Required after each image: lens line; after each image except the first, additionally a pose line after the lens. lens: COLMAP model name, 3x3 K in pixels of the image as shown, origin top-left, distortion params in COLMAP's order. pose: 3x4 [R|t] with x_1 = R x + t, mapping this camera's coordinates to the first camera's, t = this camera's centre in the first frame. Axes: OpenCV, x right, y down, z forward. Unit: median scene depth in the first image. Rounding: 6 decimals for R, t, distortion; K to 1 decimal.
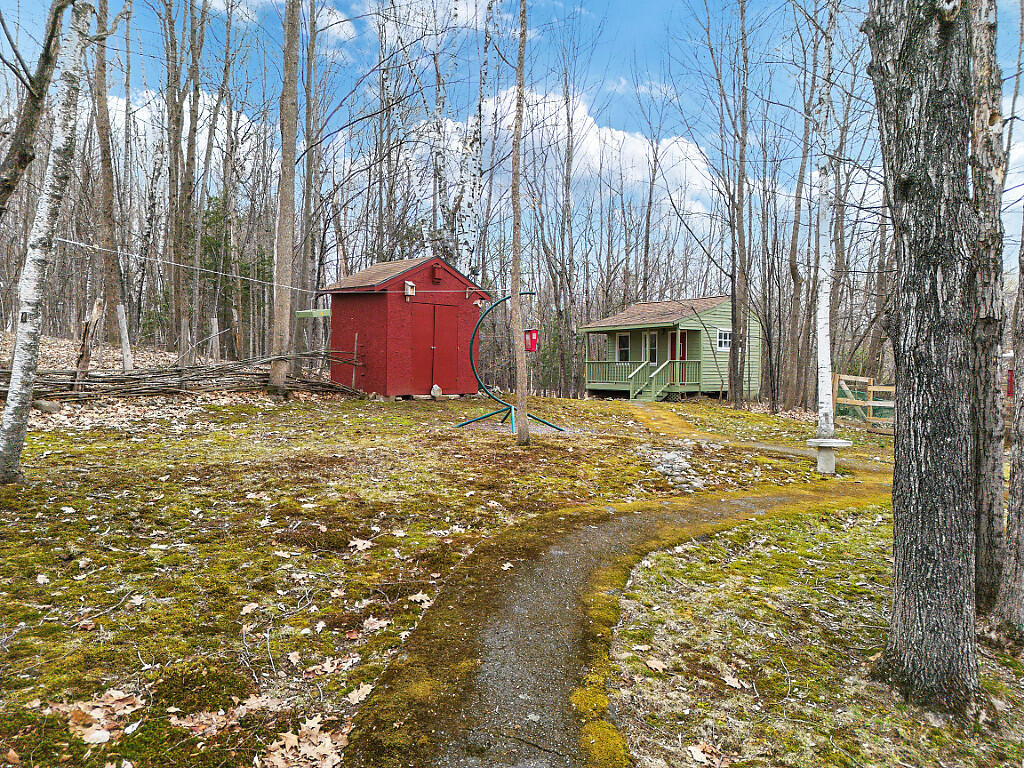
lens RADIAL K [[720.4, 0, 512.0], [0, 720.4, 384.0], [0, 0, 1]] dist [0.058888, 0.000584]
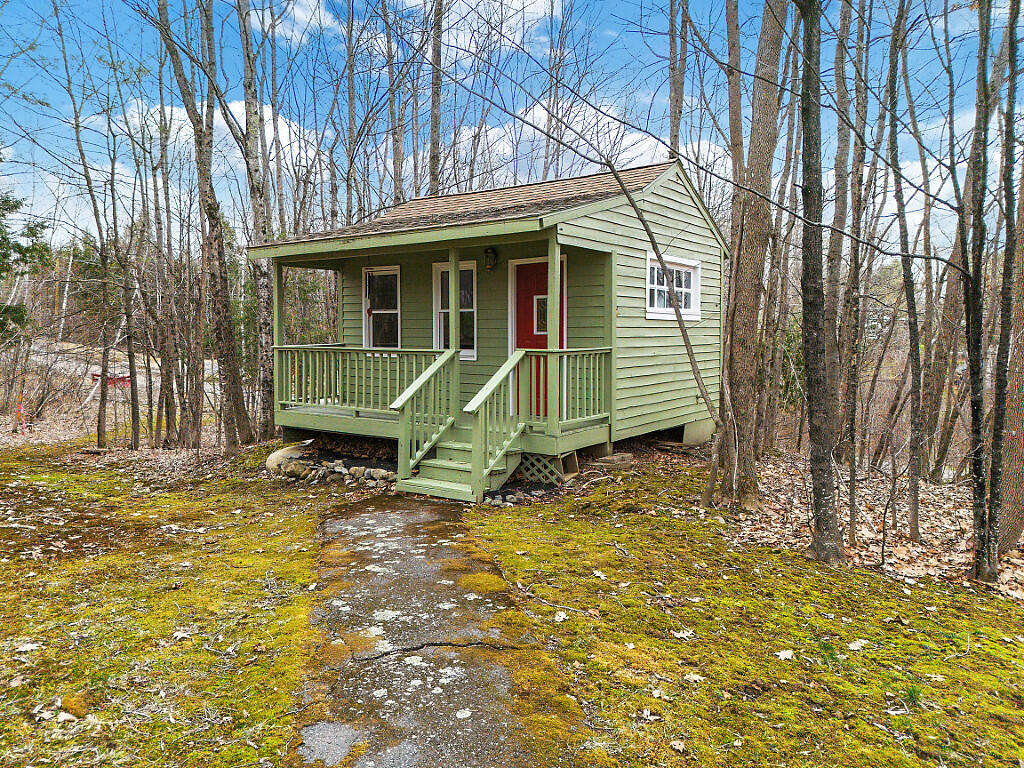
lens RADIAL K [[720.4, 0, 512.0], [0, 720.4, 384.0], [0, 0, 1]] dist [0.058888, 0.000584]
pose [[0.956252, -0.027866, 0.291214, 0.118700], [0.014002, 0.998672, 0.049584, -0.031823], [-0.292209, -0.043337, 0.955372, 0.681898]]
